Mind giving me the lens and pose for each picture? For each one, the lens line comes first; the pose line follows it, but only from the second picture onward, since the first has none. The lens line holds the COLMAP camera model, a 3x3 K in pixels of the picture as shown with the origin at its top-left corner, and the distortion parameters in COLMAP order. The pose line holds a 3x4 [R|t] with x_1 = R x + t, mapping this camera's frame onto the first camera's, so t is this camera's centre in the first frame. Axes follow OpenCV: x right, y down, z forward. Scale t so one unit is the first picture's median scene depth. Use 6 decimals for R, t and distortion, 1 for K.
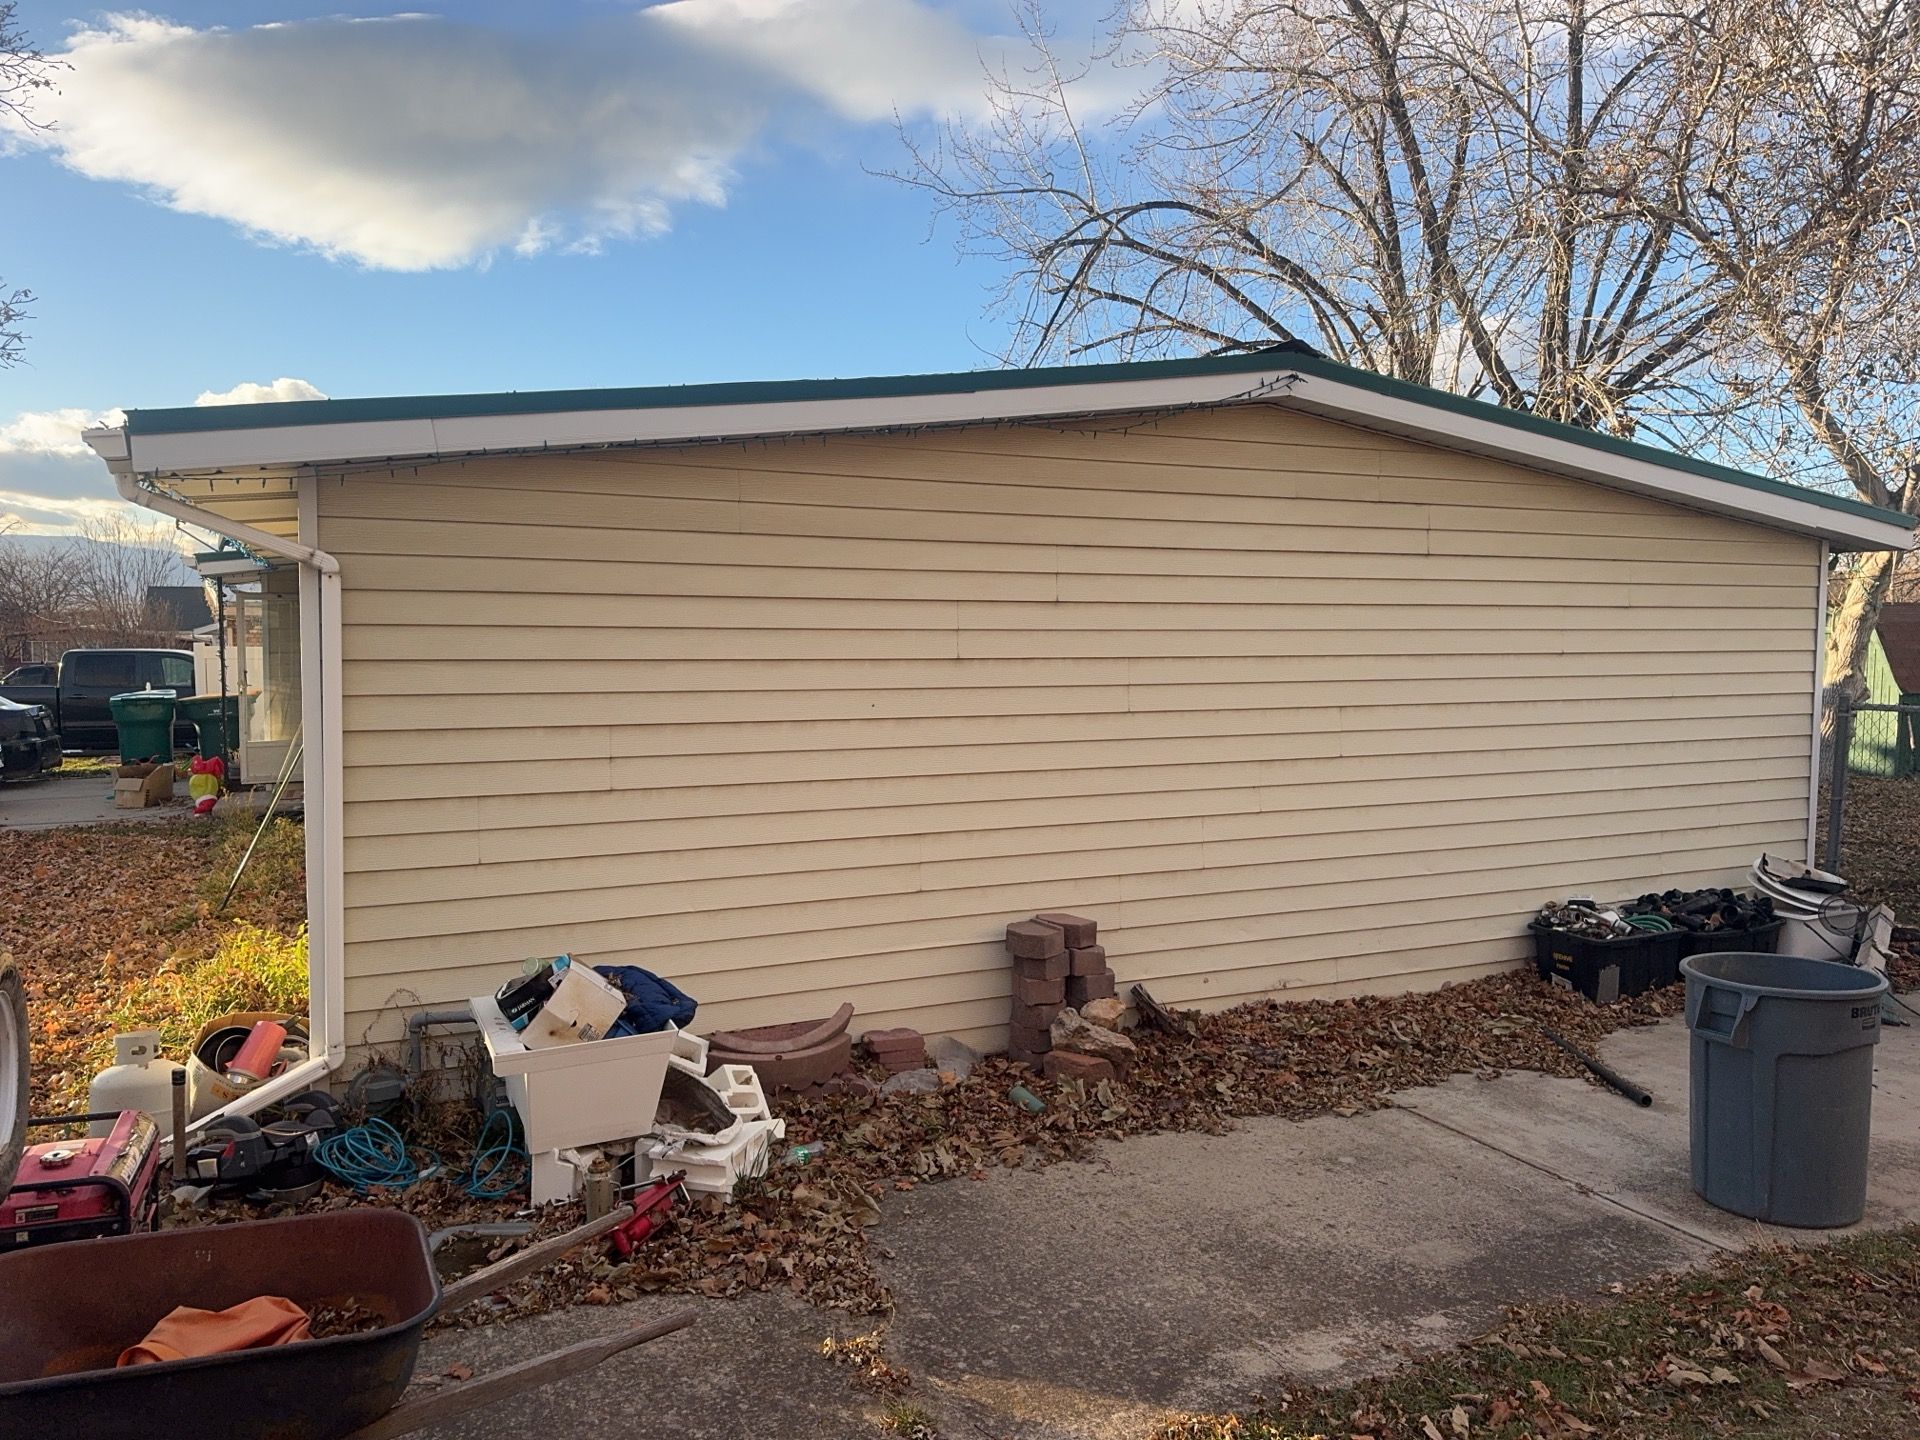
lens RADIAL K [[1467.3, 0, 982.9], [0, 1467.3, 715.9], [0, 0, 1]] dist [0.244721, -0.348903]
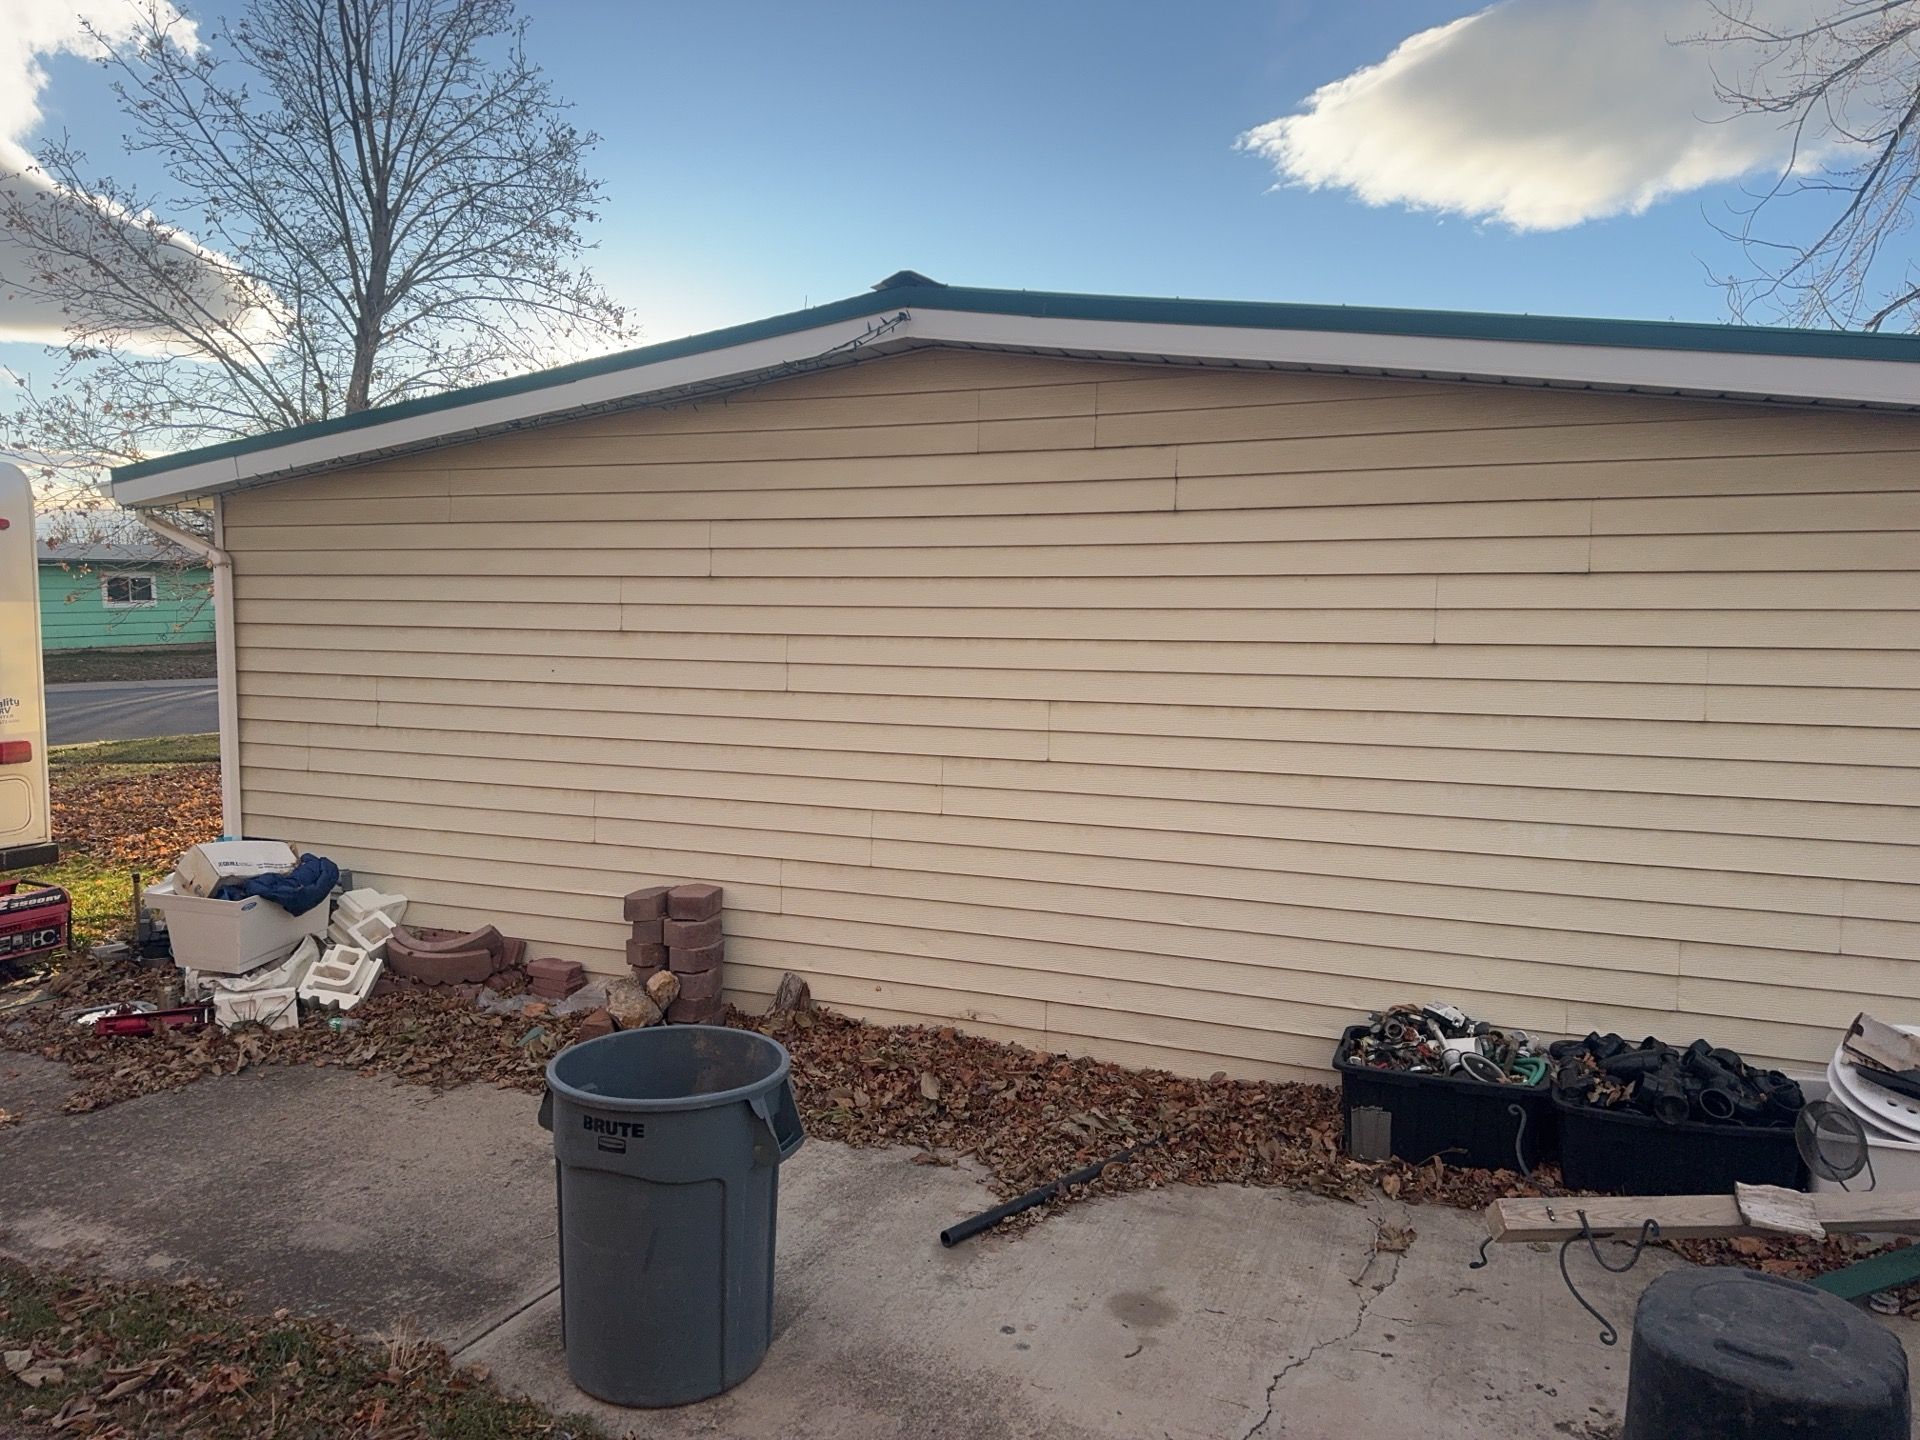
lens RADIAL K [[1467.3, 0, 982.9], [0, 1467.3, 715.9], [0, 0, 1]] dist [0.244721, -0.348903]
pose [[0.617111, 0.065018, -0.784186, 0.928453], [-0.045095, 0.997865, 0.047247, -0.037586], [0.785583, 0.006206, 0.618725, 0.500806]]
